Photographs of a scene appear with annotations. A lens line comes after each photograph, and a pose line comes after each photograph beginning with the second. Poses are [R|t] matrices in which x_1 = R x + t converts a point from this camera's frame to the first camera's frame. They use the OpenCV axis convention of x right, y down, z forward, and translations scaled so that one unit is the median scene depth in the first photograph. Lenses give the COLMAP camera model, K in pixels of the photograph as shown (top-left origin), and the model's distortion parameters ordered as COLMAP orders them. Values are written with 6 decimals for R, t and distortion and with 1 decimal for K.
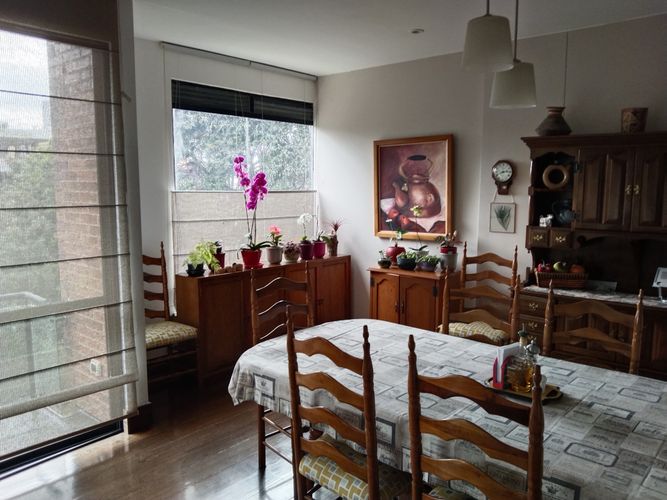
lens RADIAL K [[532.1, 0, 333.5], [0, 532.1, 250.0], [0, 0, 1]] dist [0.082681, -0.183663]
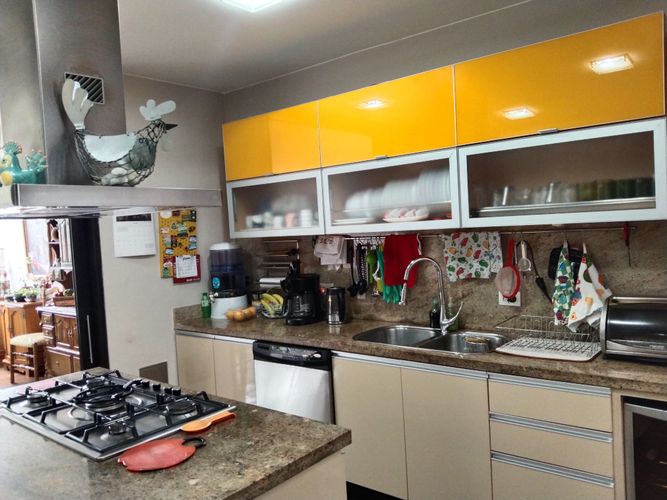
lens RADIAL K [[532.1, 0, 333.5], [0, 532.1, 250.0], [0, 0, 1]] dist [0.082681, -0.183663]
pose [[0.997895, -0.058446, 0.028098, 0.963762], [0.060615, 0.994637, -0.083804, 0.071858], [-0.023050, 0.085331, 0.996086, -0.467471]]
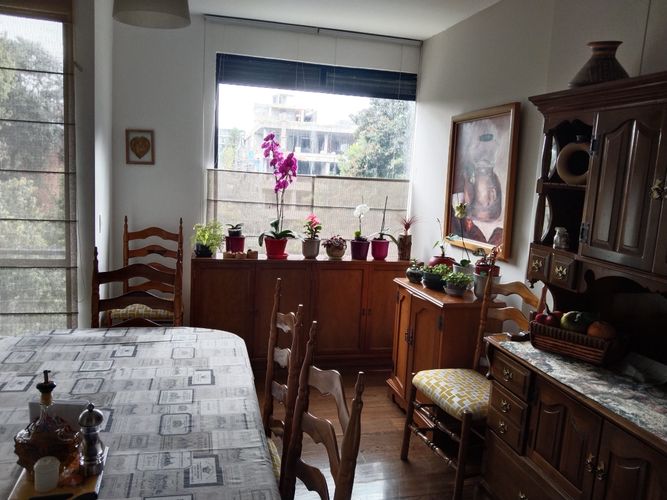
lens RADIAL K [[532.1, 0, 333.5], [0, 532.1, 250.0], [0, 0, 1]] dist [0.082681, -0.183663]
pose [[0.818000, 0.124683, -0.561543, 0.443162], [-0.122507, 0.991591, 0.041714, -0.029993], [0.562022, 0.034671, 0.826395, 0.316453]]
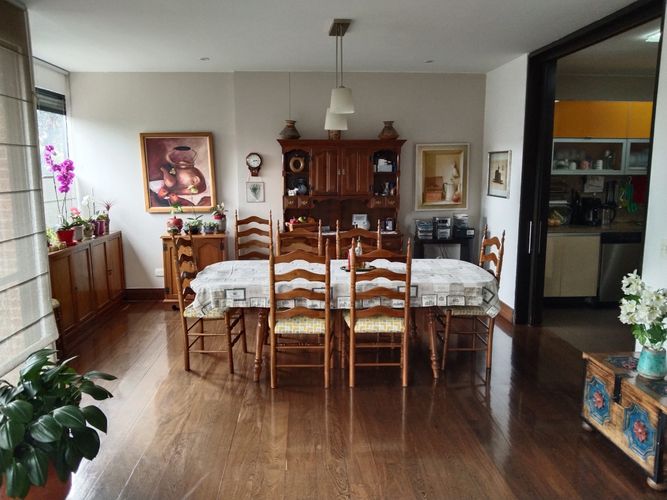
lens RADIAL K [[532.1, 0, 333.5], [0, 532.1, 250.0], [0, 0, 1]] dist [0.082681, -0.183663]
pose [[0.713385, -0.111717, 0.691810, -0.547314], [0.091280, 0.993614, 0.066327, 0.020521], [-0.694802, 0.015832, 0.719026, -0.200496]]
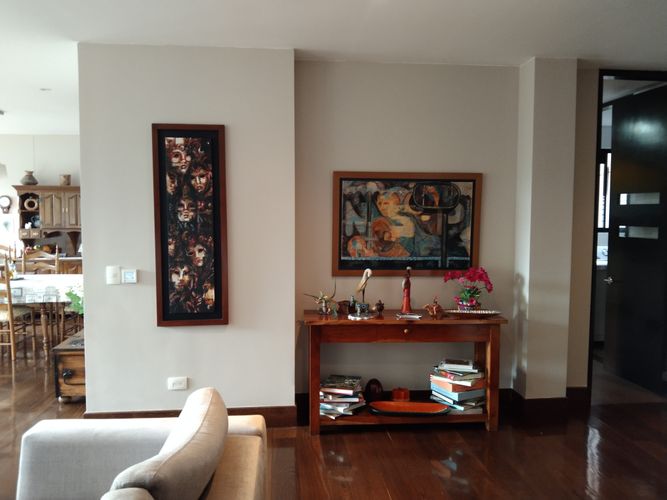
lens RADIAL K [[532.1, 0, 333.5], [0, 532.1, 250.0], [0, 0, 1]] dist [0.082681, -0.183663]
pose [[0.687417, -0.052505, 0.724363, -0.247753], [0.090226, 0.995831, -0.013442, 0.144492], [-0.720637, 0.074597, 0.689288, -1.056774]]
